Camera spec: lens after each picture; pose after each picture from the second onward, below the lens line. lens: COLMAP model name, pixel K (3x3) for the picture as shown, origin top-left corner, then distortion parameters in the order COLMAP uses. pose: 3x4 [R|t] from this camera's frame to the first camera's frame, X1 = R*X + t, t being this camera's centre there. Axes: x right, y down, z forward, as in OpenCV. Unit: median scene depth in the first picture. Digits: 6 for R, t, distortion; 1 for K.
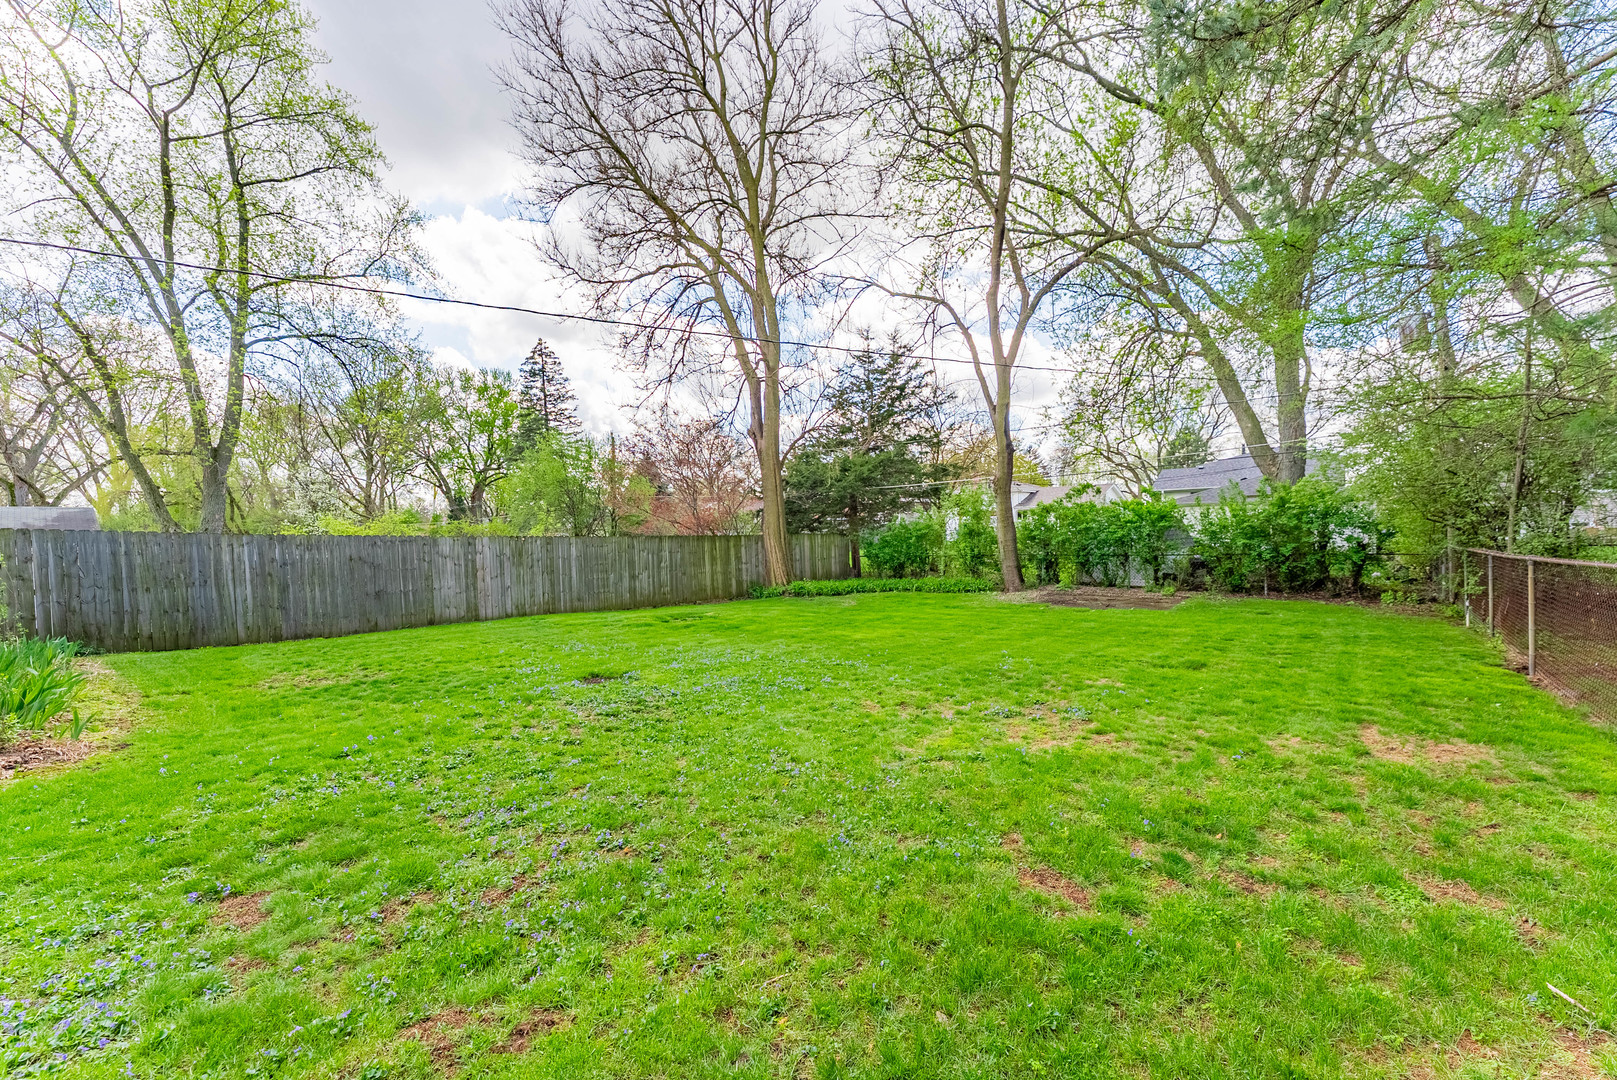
lens RADIAL K [[663.9, 0, 807.9], [0, 663.9, 544.4], [0, 0, 1]] dist [0.001880, 0.000117]
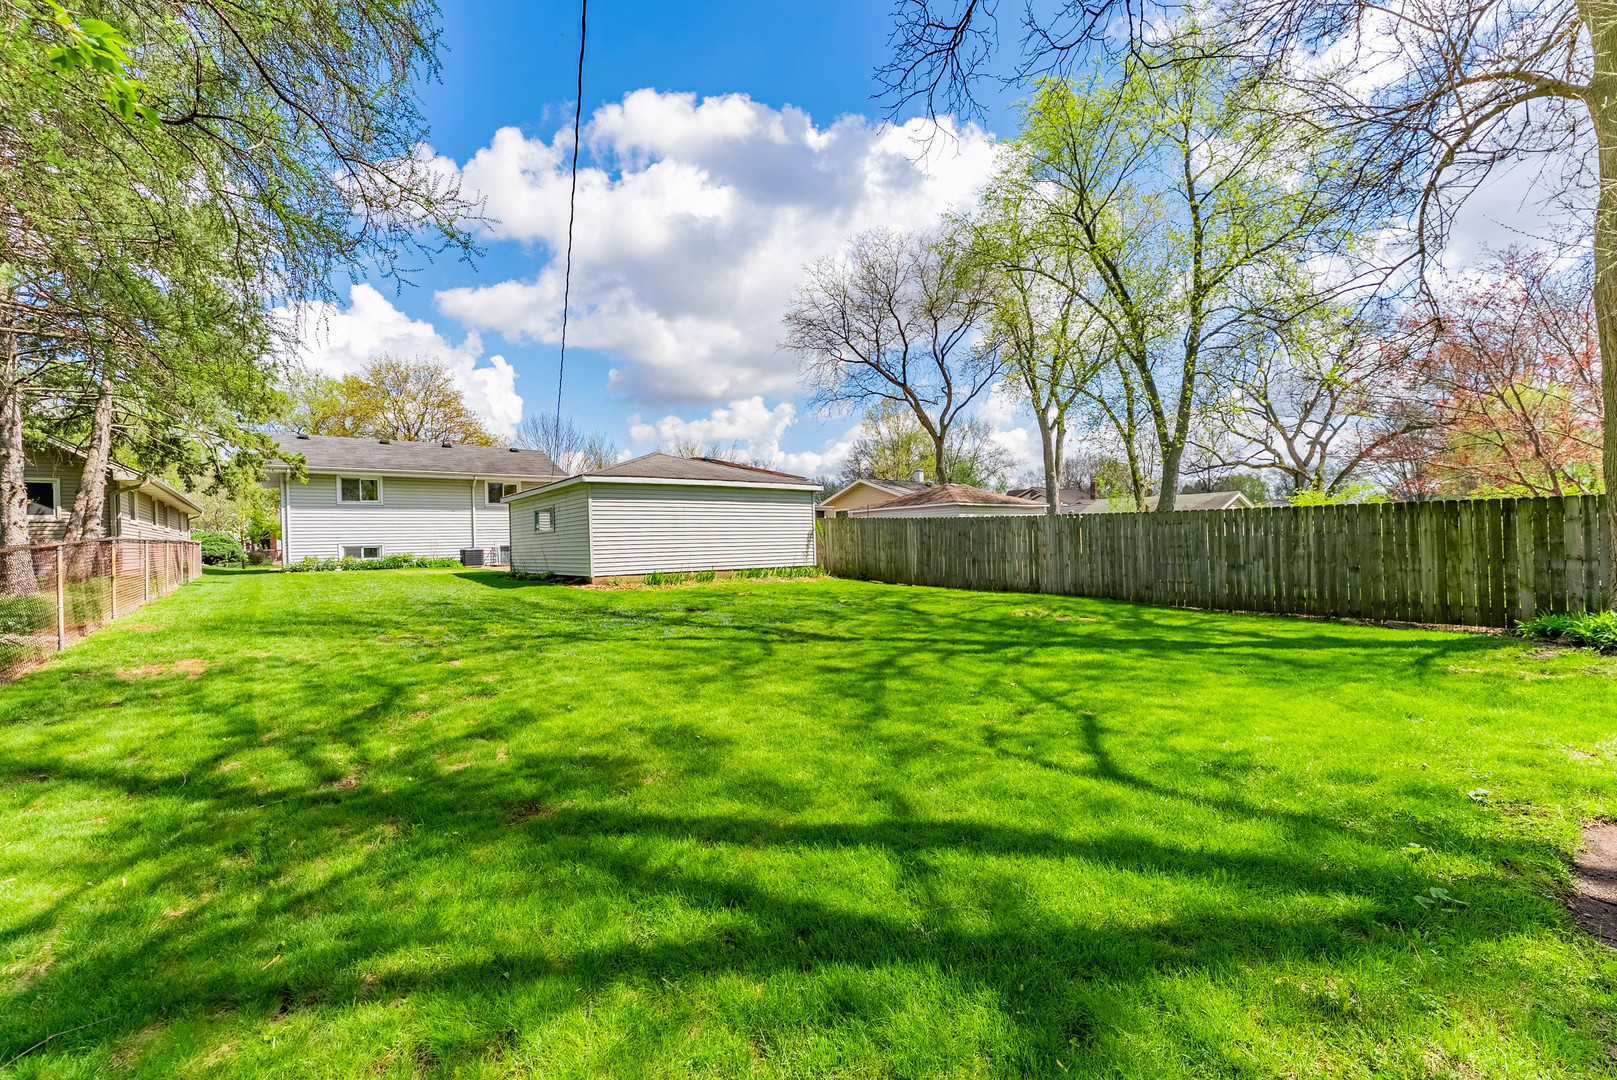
lens RADIAL K [[663.9, 0, 807.9], [0, 663.9, 536.0], [0, 0, 1]] dist [0.001880, 0.000117]
pose [[-0.323495, 0.010128, -0.946176, 0.630444], [0.011118, 0.999914, 0.006901, 0.008971], [0.946164, -0.008287, -0.323580, 0.954563]]
